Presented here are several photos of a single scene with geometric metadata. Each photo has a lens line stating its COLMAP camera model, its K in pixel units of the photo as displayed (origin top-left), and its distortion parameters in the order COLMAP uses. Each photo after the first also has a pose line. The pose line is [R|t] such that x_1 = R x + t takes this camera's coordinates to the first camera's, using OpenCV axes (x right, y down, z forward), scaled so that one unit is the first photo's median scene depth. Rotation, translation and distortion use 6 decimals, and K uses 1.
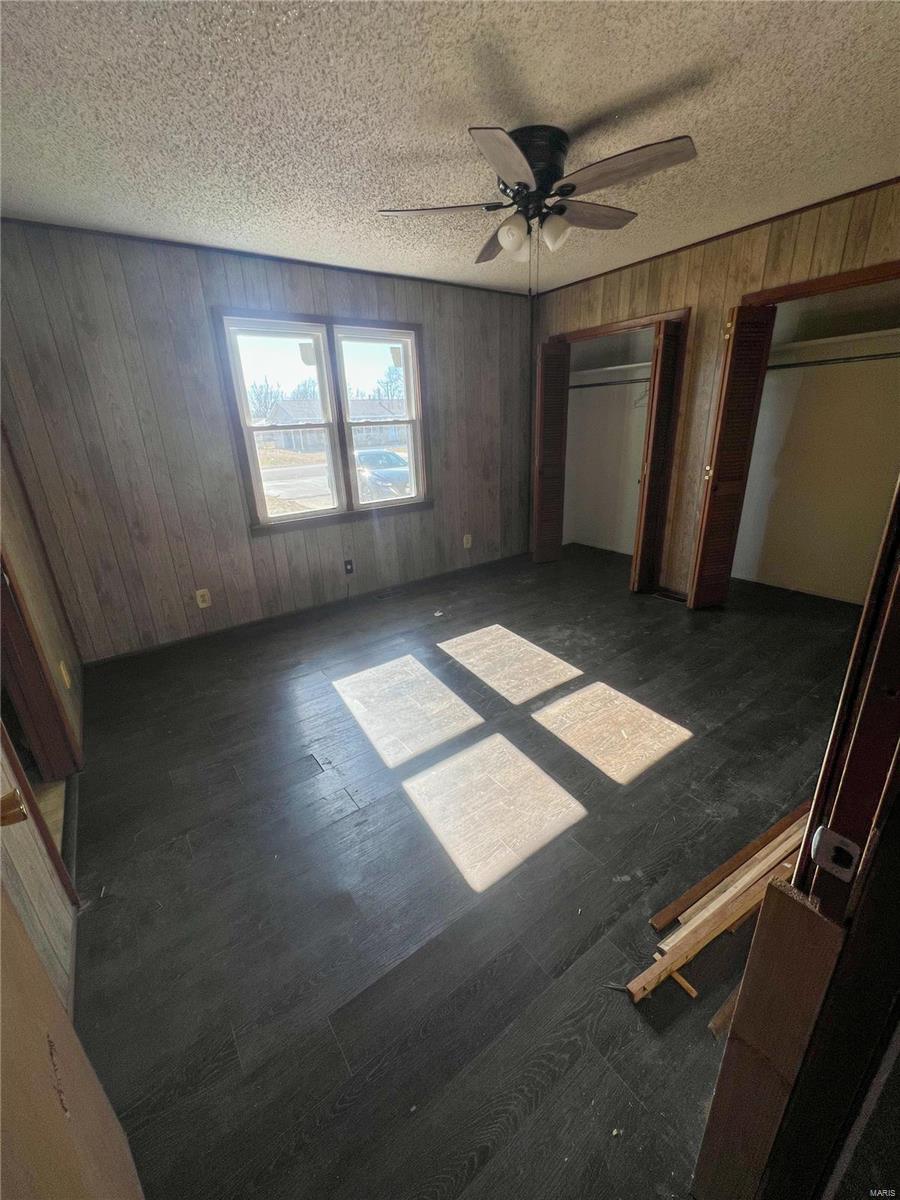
lens RADIAL K [[482.2, 0, 453.3], [0, 482.2, 599.5], [0, 0, 1]] dist [-0.007207, 0.001449]
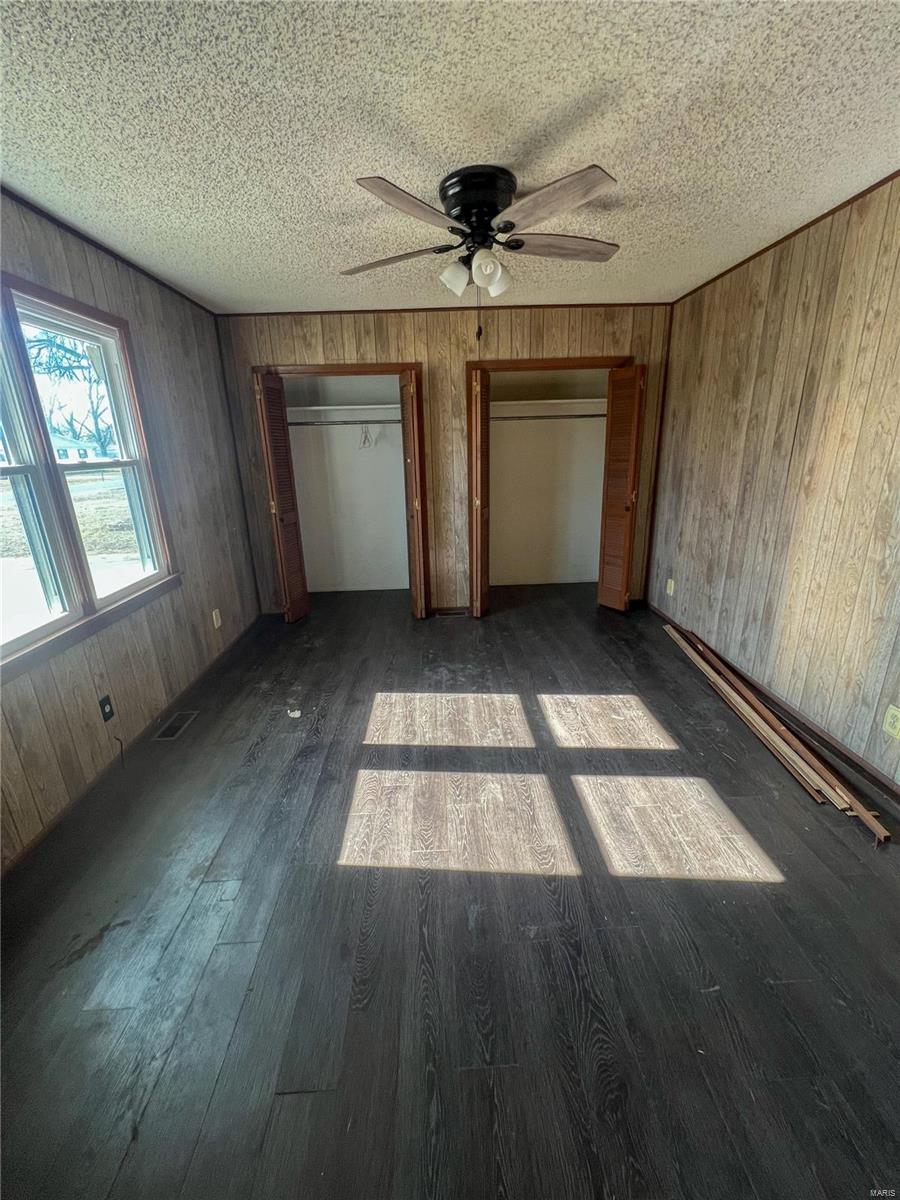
lens RADIAL K [[482.2, 0, 452.2], [0, 482.2, 597.4], [0, 0, 1]] dist [-0.007207, 0.001449]
pose [[0.551808, -0.228395, 0.802087, -0.548537], [0.292216, 0.953747, 0.070546, -0.149462], [-0.781101, 0.195455, 0.593026, 0.407726]]
